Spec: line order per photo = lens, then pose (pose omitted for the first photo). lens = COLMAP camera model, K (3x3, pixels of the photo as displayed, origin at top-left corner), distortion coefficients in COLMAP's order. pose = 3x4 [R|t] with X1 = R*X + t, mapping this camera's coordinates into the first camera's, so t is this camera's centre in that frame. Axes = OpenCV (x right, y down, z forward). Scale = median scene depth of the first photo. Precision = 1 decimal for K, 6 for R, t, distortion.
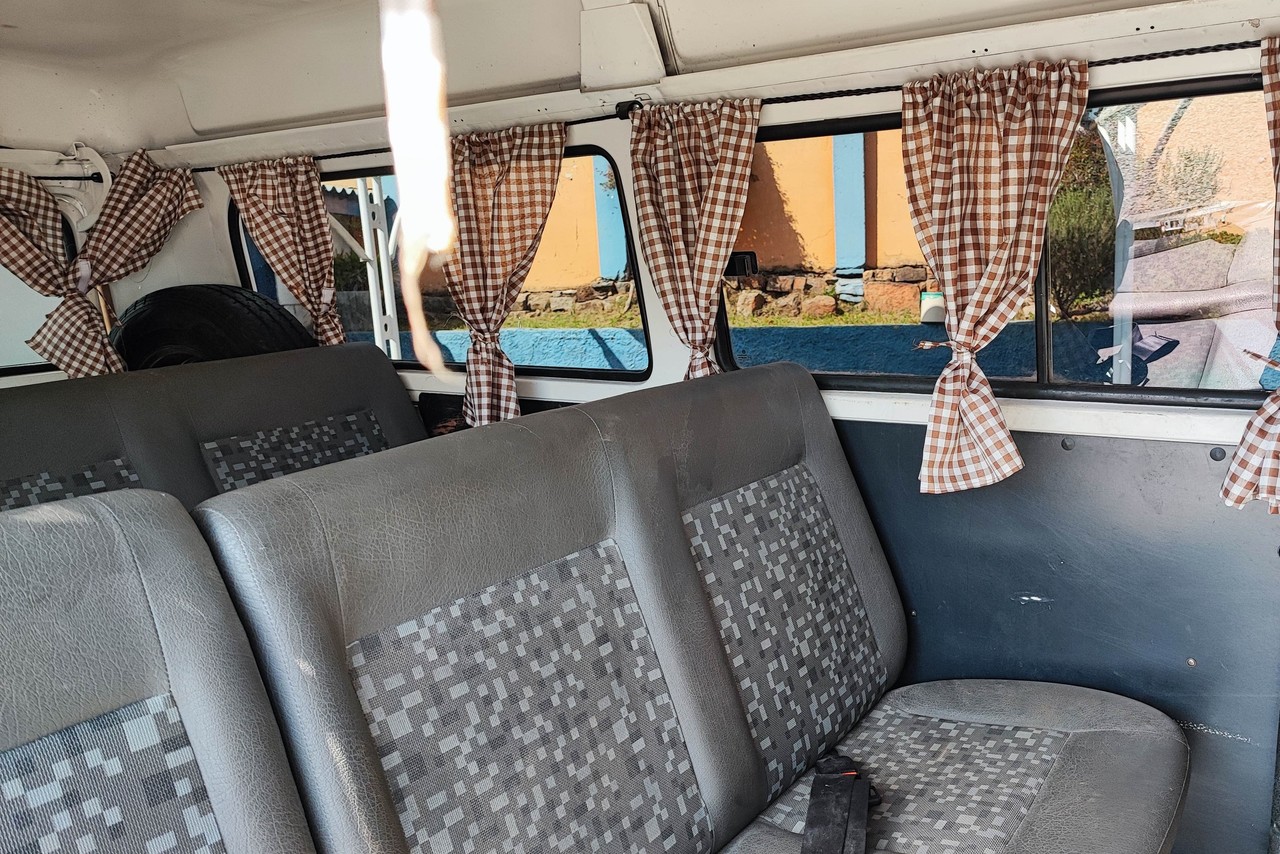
lens RADIAL K [[1002.5, 0, 694.3], [0, 1002.5, 479.8], [0, 0, 1]] dist [0.044882, -0.057750]
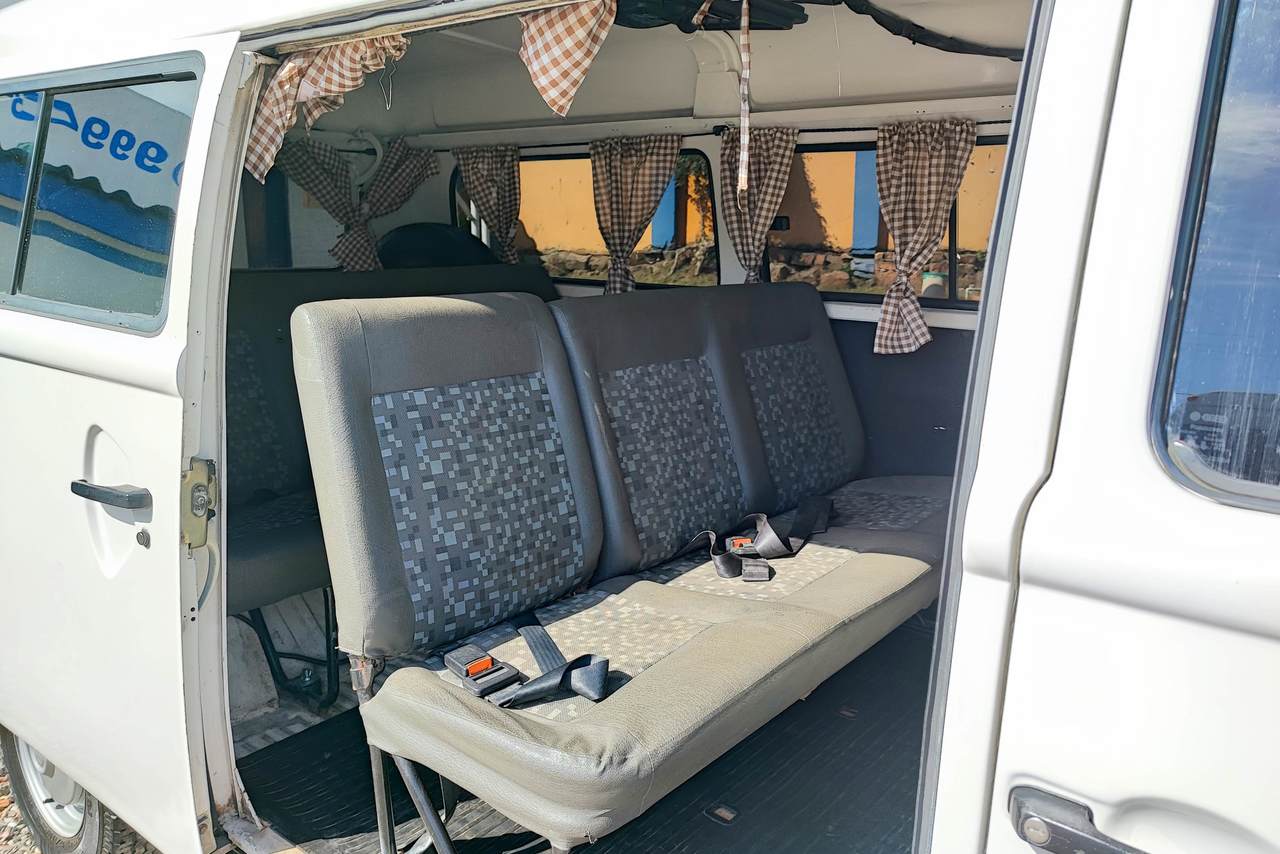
lens RADIAL K [[919.3, 0, 645.7], [0, 919.3, 425.7], [0, 0, 1]] dist [0.012643, 0.000240]
pose [[0.994931, 0.069844, -0.072344, -0.038569], [-0.070777, 0.997438, -0.010424, 0.141203], [0.071431, 0.015491, 0.997325, -0.497939]]
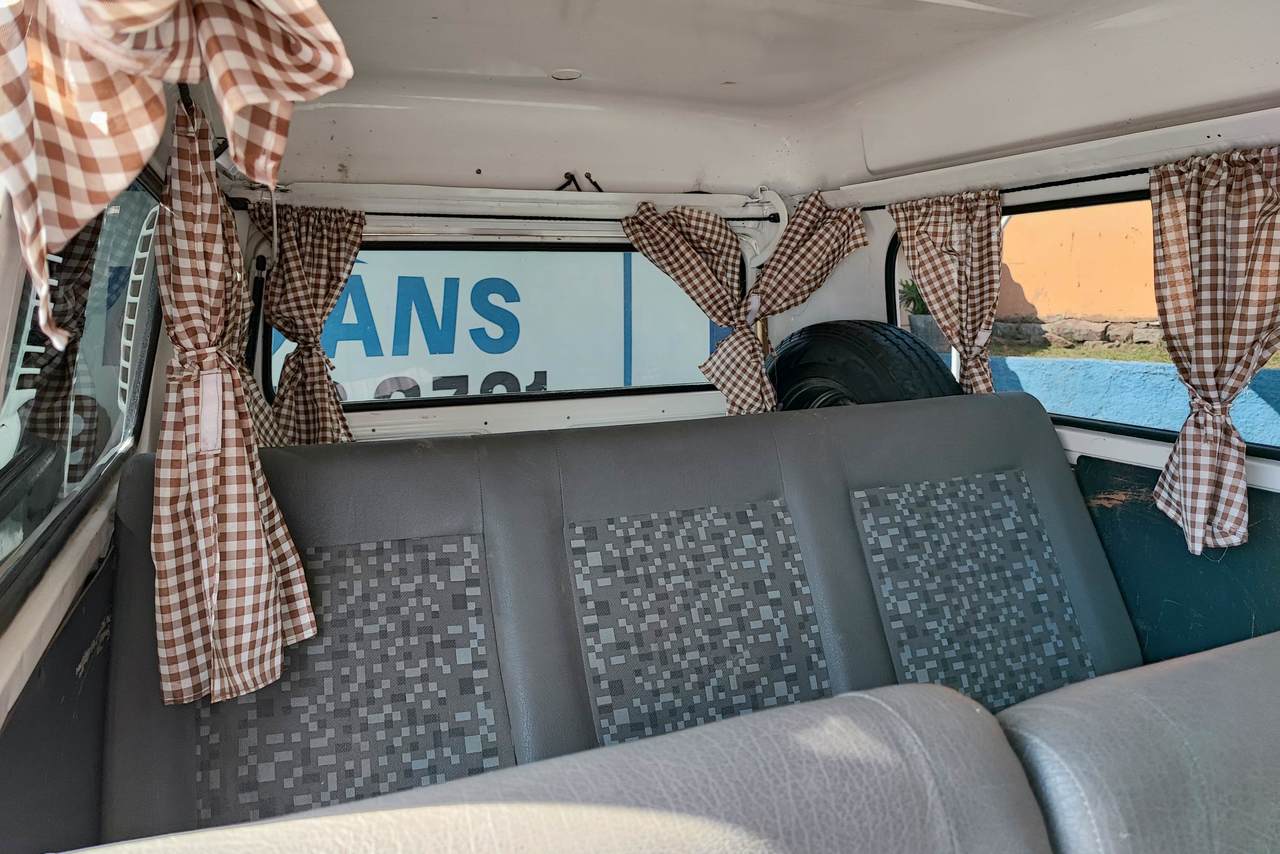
lens RADIAL K [[919.3, 0, 645.7], [0, 919.3, 425.7], [0, 0, 1]] dist [0.012643, 0.000240]
pose [[0.824508, 0.104503, -0.556117, -0.170808], [-0.138658, 0.990148, -0.019513, -0.053115], [0.548599, 0.093198, 0.830875, 0.166429]]
